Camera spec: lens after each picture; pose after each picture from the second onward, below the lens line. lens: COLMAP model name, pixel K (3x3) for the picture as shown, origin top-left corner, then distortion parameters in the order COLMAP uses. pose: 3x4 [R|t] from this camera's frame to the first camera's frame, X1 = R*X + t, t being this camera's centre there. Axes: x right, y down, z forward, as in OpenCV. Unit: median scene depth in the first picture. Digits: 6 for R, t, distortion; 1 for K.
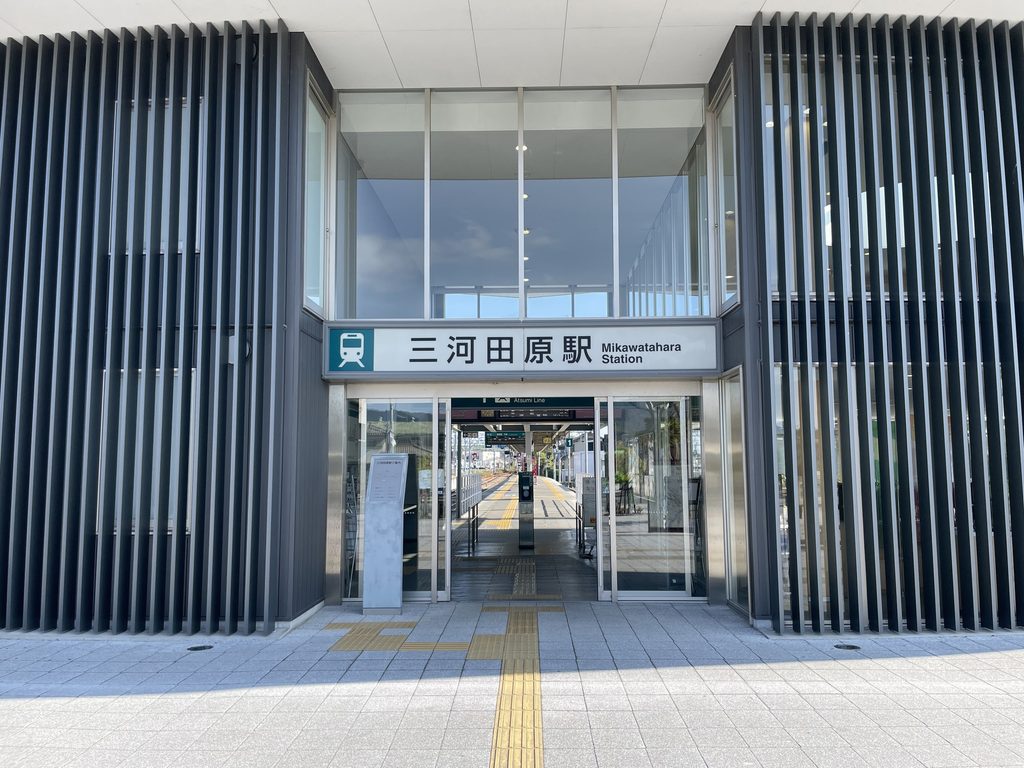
lens RADIAL K [[787.7, 0, 513.9], [0, 787.7, 384.7], [0, 0, 1]] dist [0.040439, -0.002370]
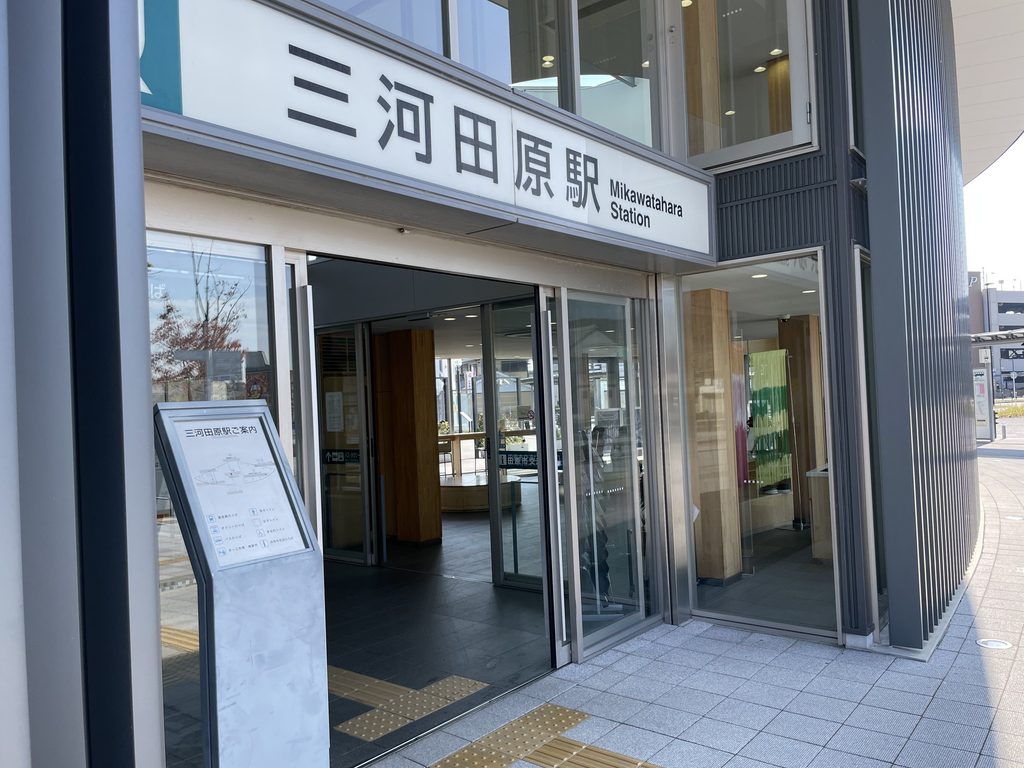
lens RADIAL K [[787.7, 0, 510.3], [0, 787.7, 388.0], [0, 0, 1]] dist [0.040439, -0.002370]
pose [[0.620004, -0.006715, 0.784570, -0.333739], [-0.041549, 0.998279, 0.041379, 0.065312], [-0.783498, -0.058253, 0.618658, 0.722806]]
